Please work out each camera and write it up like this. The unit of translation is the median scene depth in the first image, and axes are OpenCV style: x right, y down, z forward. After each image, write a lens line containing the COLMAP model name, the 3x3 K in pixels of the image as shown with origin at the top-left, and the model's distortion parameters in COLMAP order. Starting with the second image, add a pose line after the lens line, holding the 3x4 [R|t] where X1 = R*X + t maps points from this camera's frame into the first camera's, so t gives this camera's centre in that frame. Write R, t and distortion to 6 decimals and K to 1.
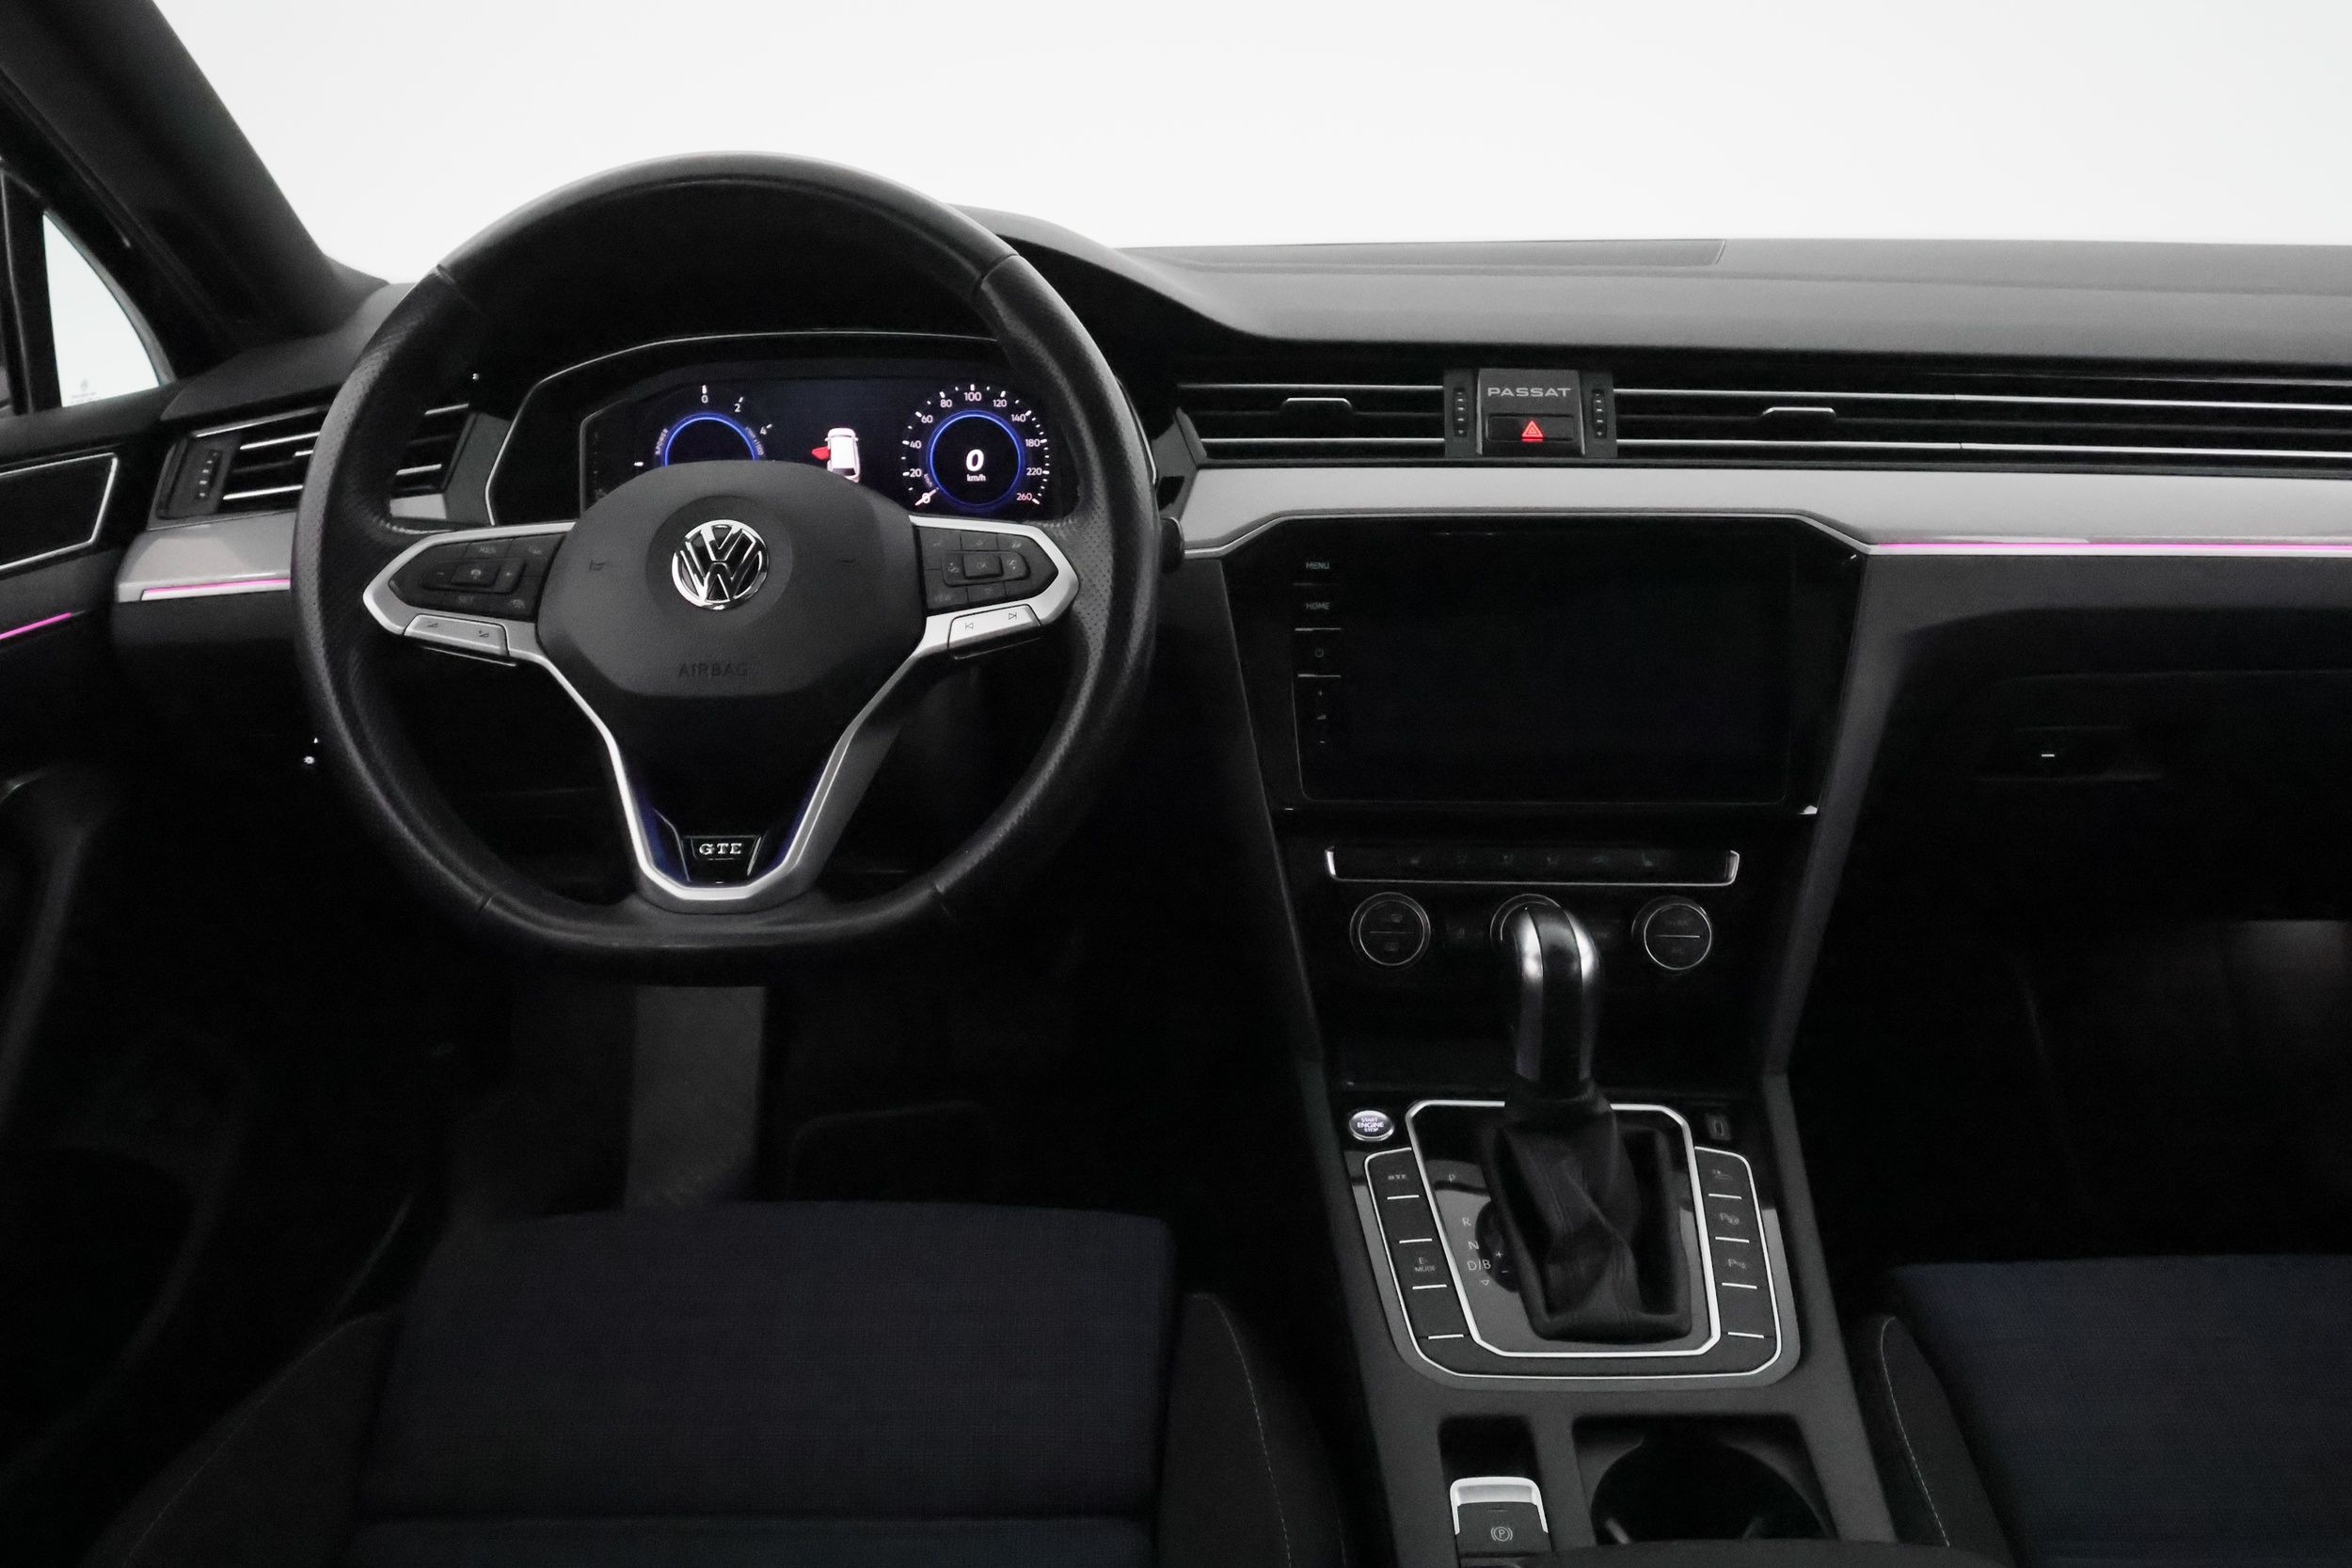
lens RADIAL K [[1709.2, 0, 1176.0], [0, 1709.2, 784.0], [0, 0, 1]] dist [0.007929, -0.004705]
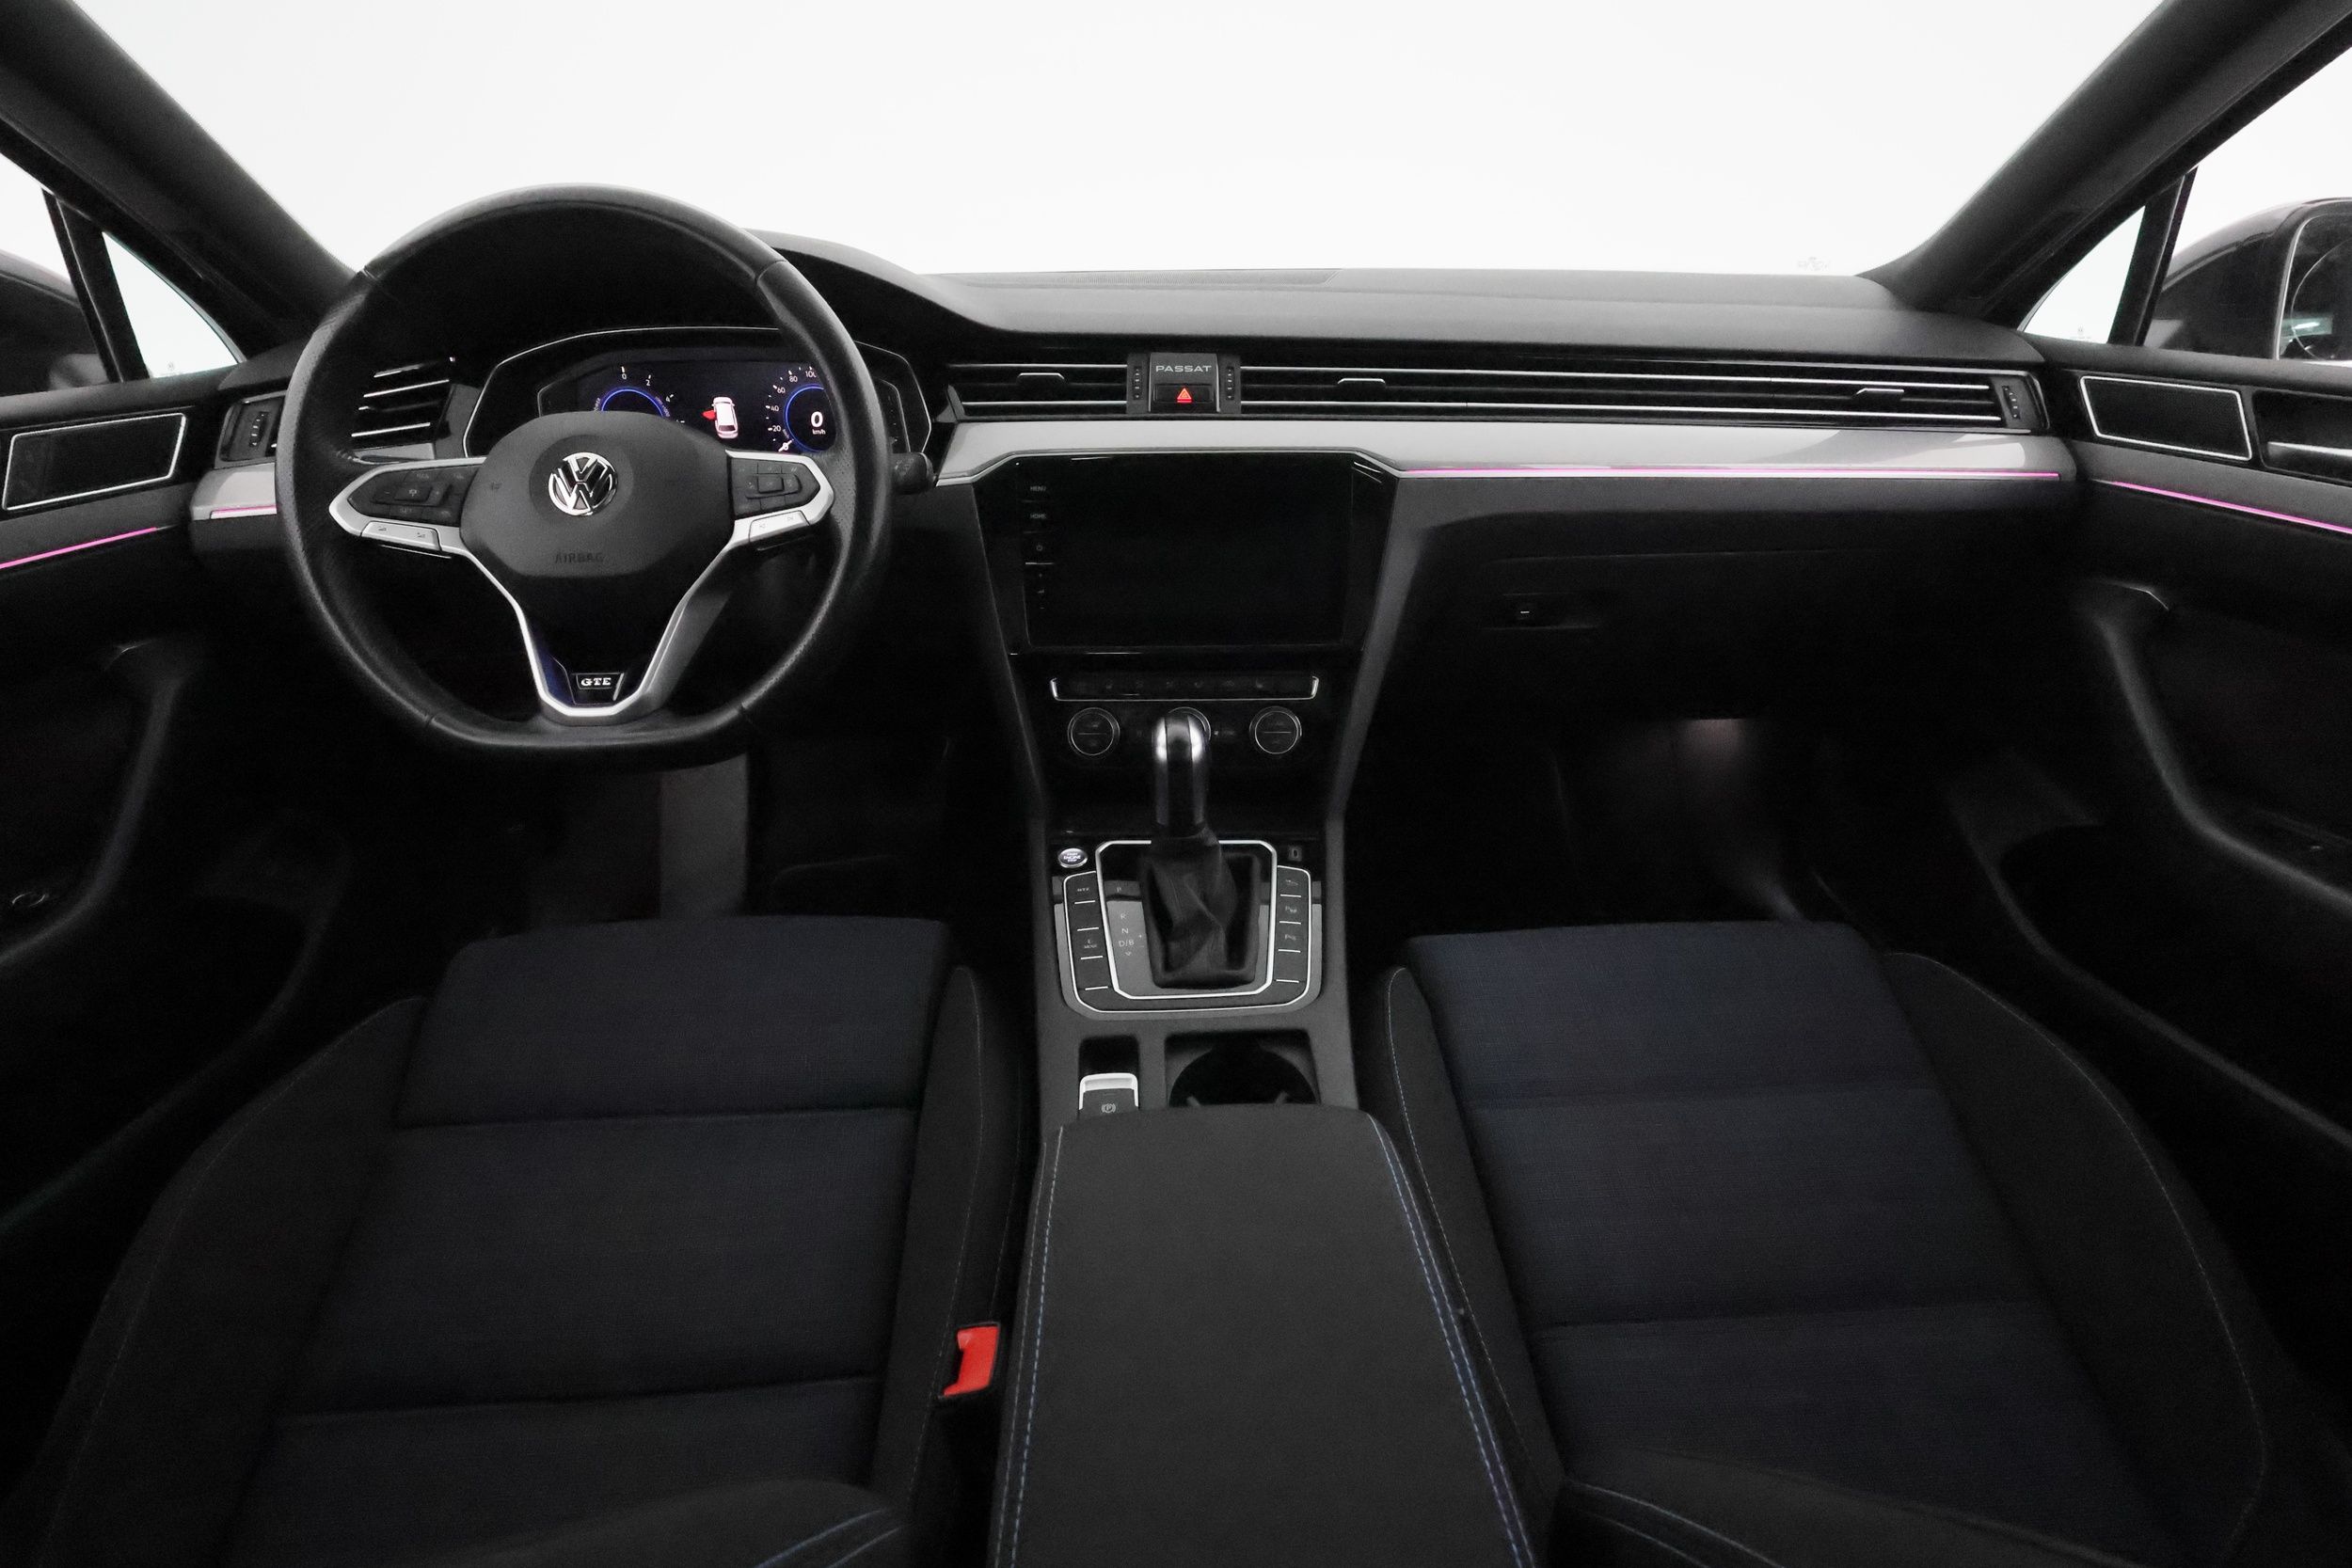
lens RADIAL K [[1064.8, 0, 1176.0], [0, 1064.8, 784.0], [0, 0, 1]] dist [0.002299, 0.000248]
pose [[0.998540, -0.021110, 0.049714, 0.158917], [0.015165, 0.993009, 0.117059, 0.021881], [-0.051837, -0.116135, 0.991880, 0.046754]]
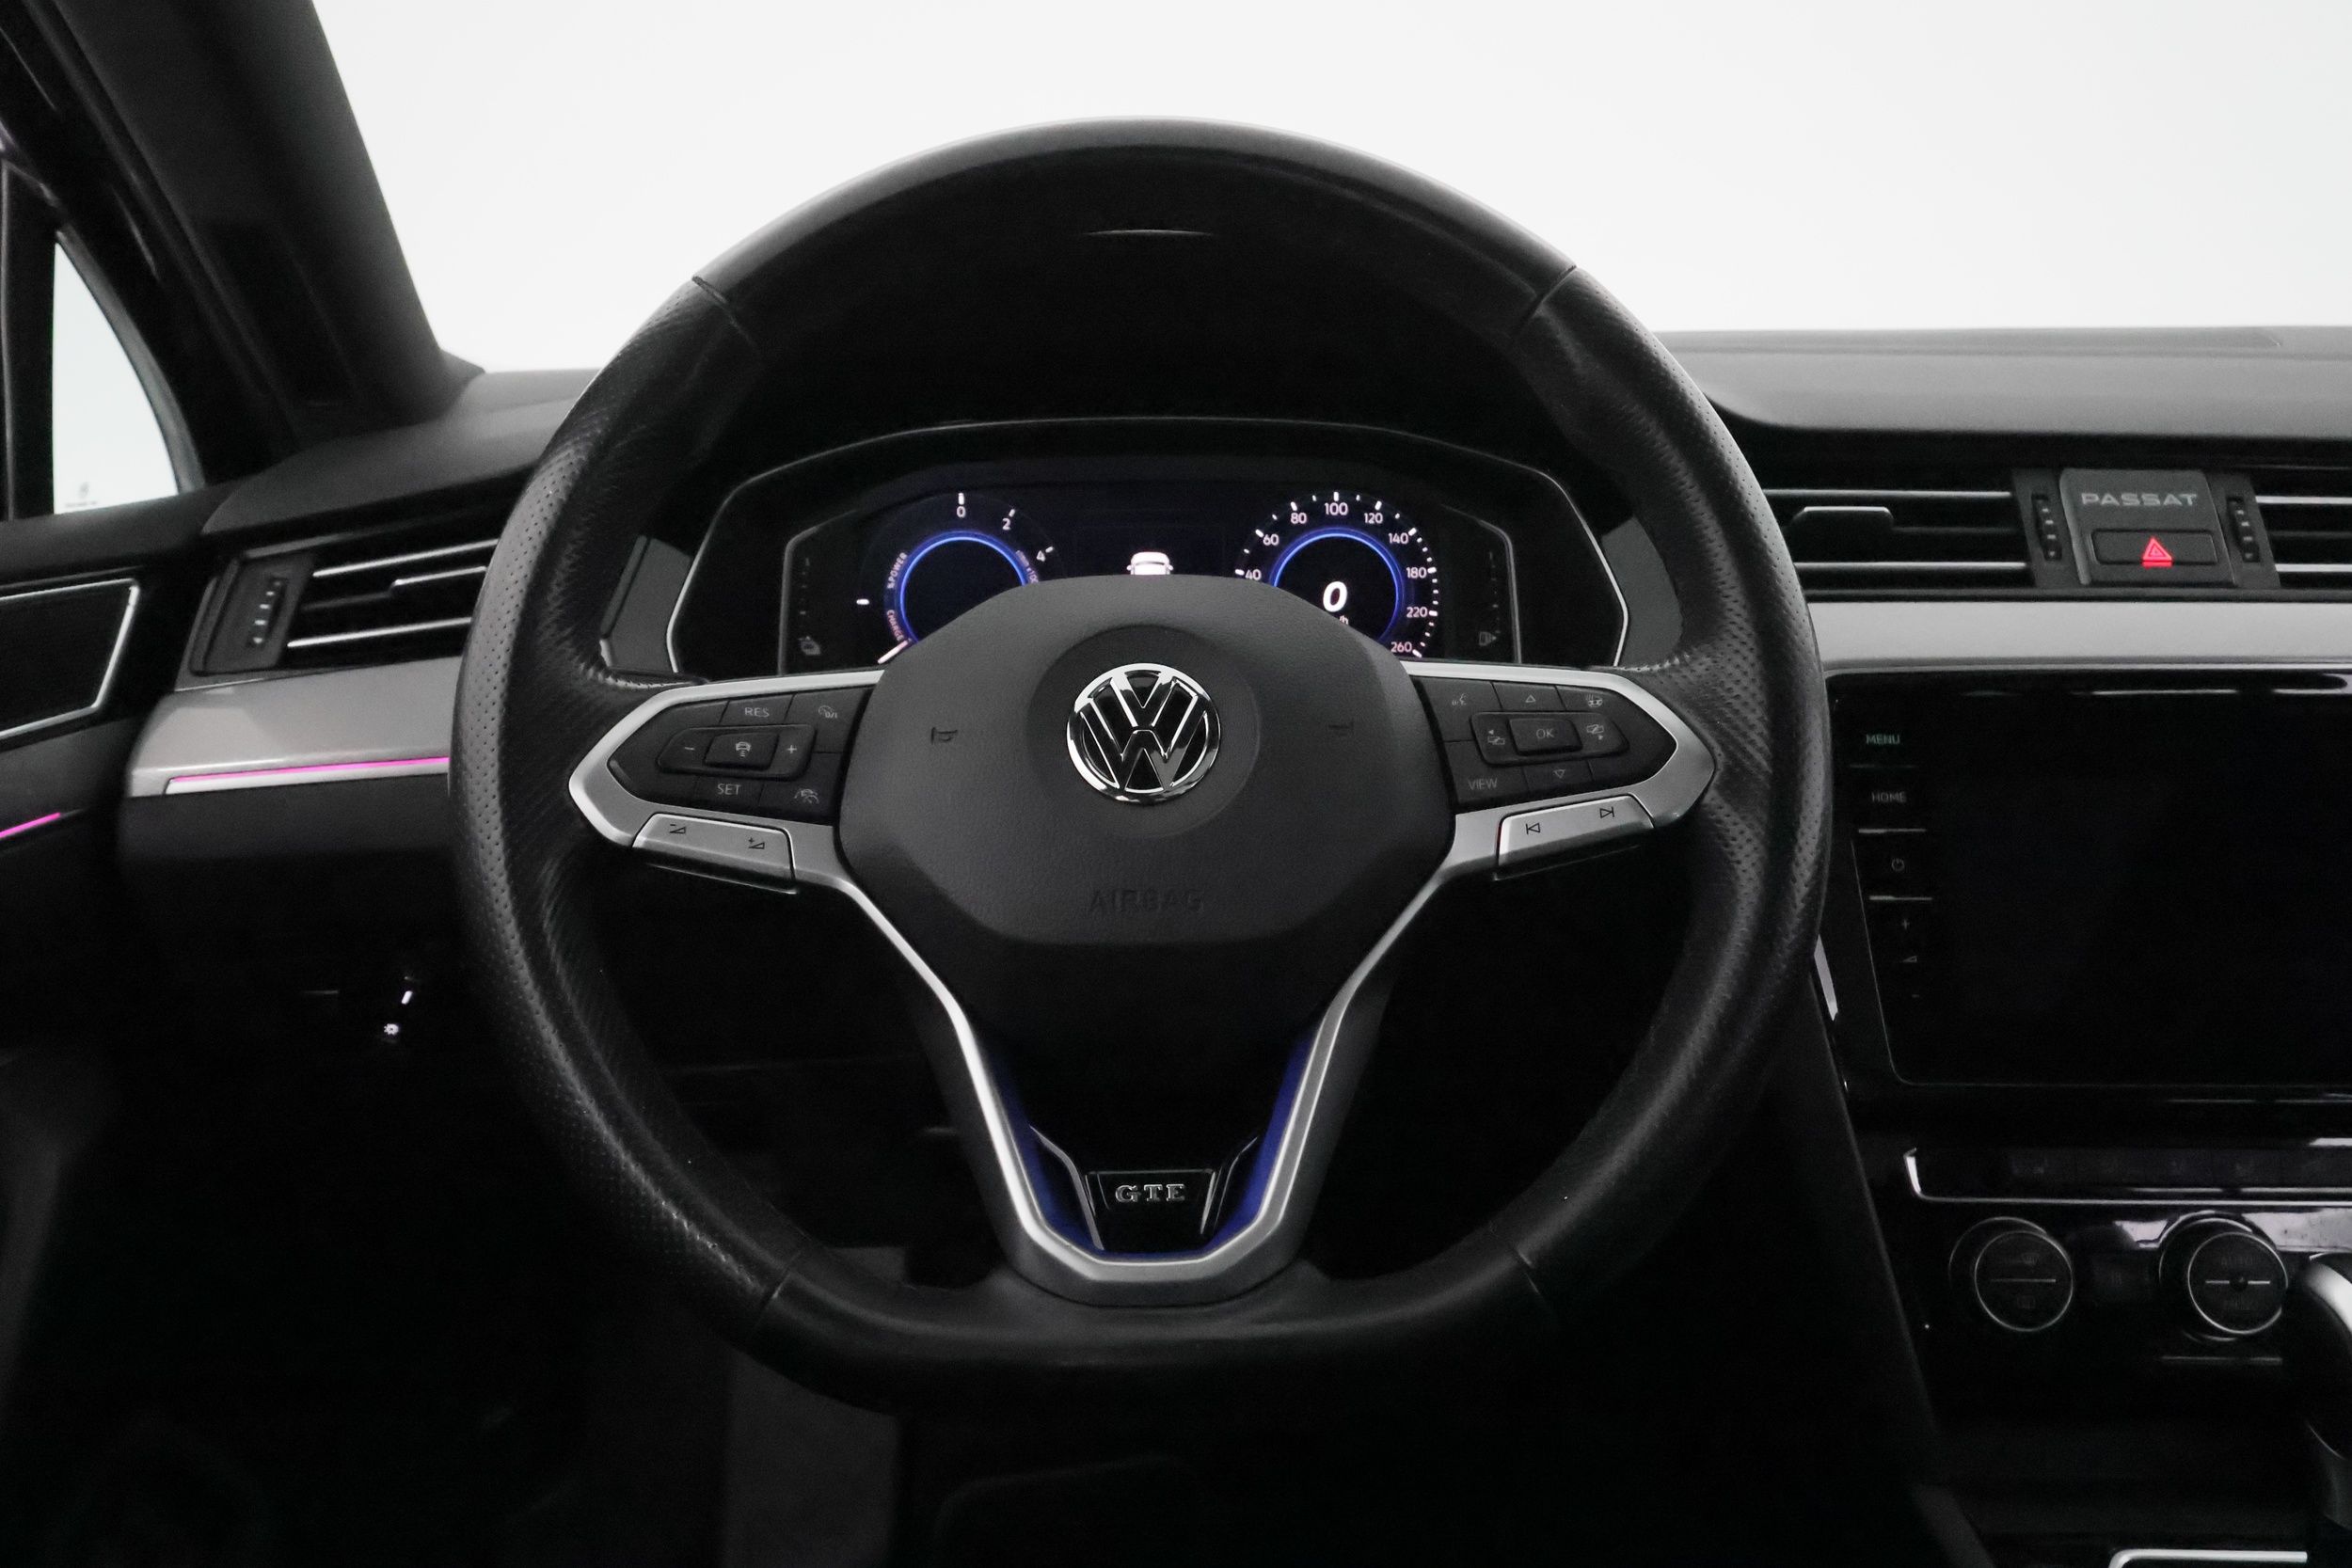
lens RADIAL K [[1831.1, 0, 1176.0], [0, 1831.1, 784.0], [0, 0, 1]] dist [-0.001785, 0.000216]
pose [[0.999555, -0.002213, 0.029744, -0.238434], [0.005588, 0.993478, -0.113889, -0.028281], [-0.029298, 0.114005, 0.993048, 0.287732]]
